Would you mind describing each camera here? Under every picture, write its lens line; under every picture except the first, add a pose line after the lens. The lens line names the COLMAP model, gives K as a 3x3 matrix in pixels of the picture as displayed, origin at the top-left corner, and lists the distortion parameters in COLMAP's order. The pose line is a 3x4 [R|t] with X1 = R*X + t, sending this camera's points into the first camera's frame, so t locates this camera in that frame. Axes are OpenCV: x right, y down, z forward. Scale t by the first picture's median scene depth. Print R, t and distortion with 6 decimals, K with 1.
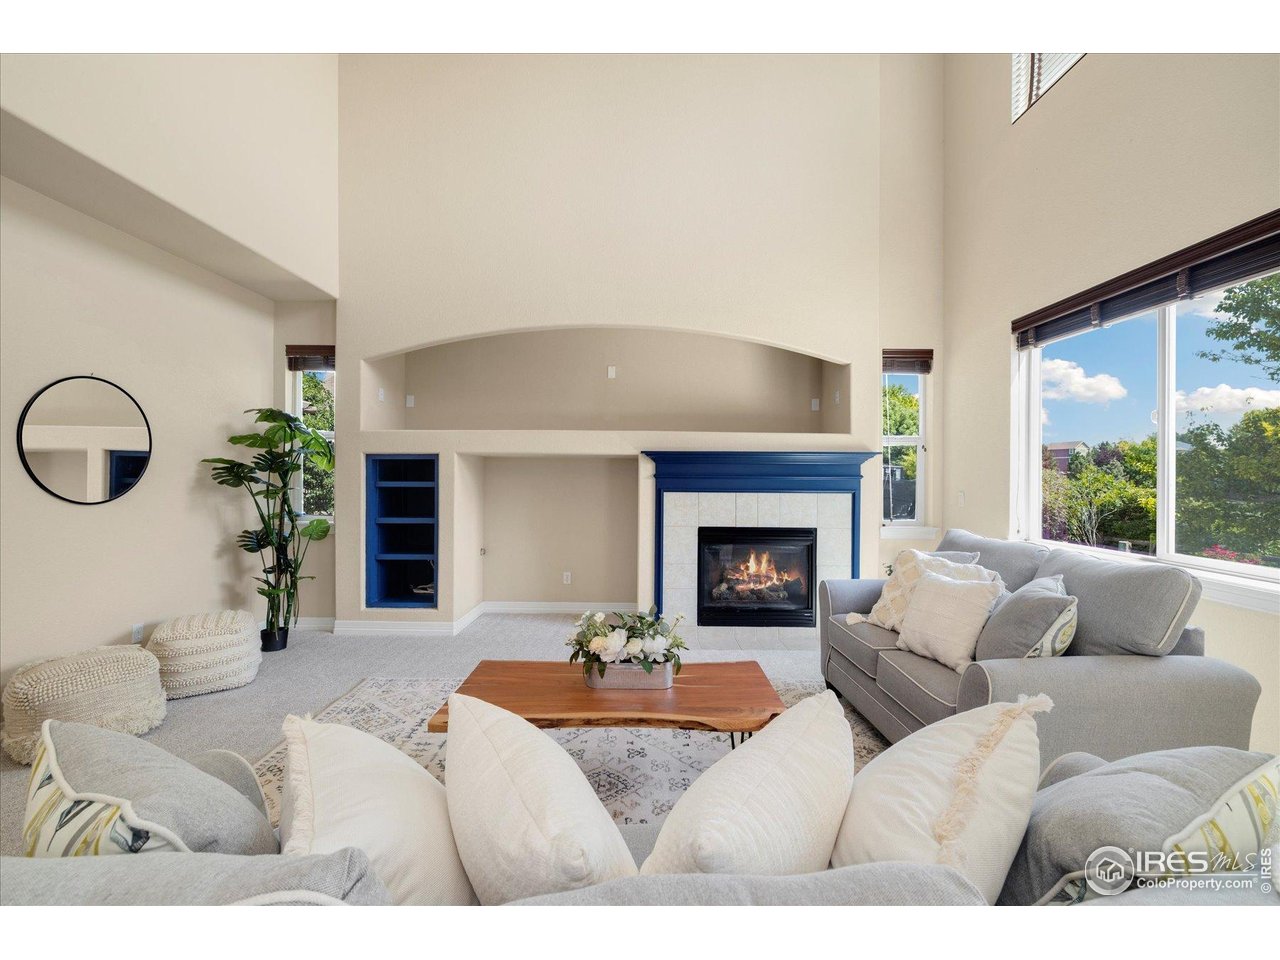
lens RADIAL K [[542.1, 0, 642.4], [0, 542.1, 475.8], [0, 0, 1]] dist [0.001578, 0.000384]
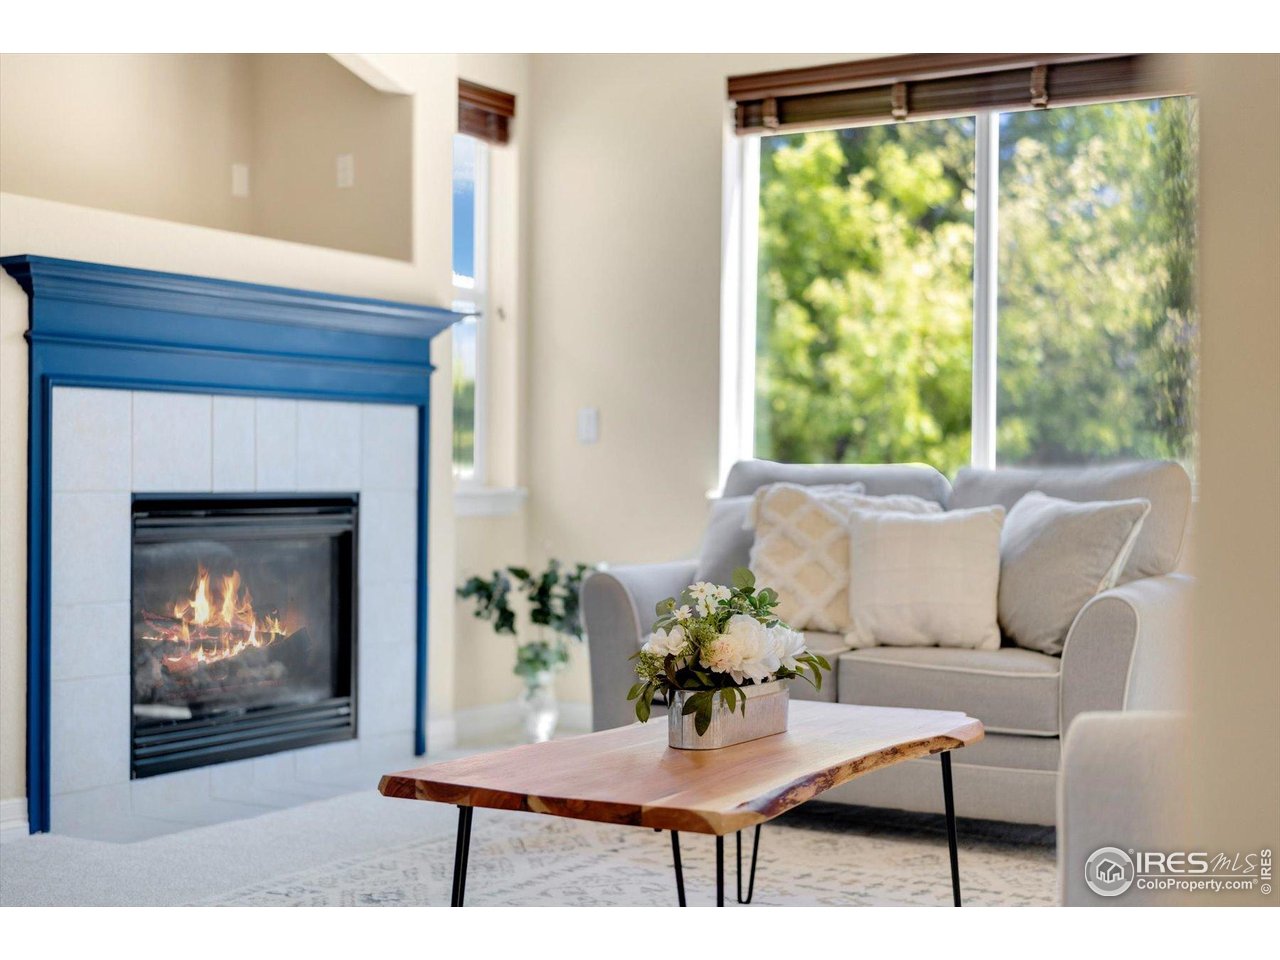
lens RADIAL K [[1801.1, 0, 647.2], [0, 1801.1, 468.2], [0, 0, 1]] dist [-0.016847, 0.000000]
pose [[0.519591, -0.000574, 0.854415, -0.701603], [-0.003262, 0.999991, 0.002656, 0.075051], [-0.854409, -0.004167, 0.519585, 0.128834]]
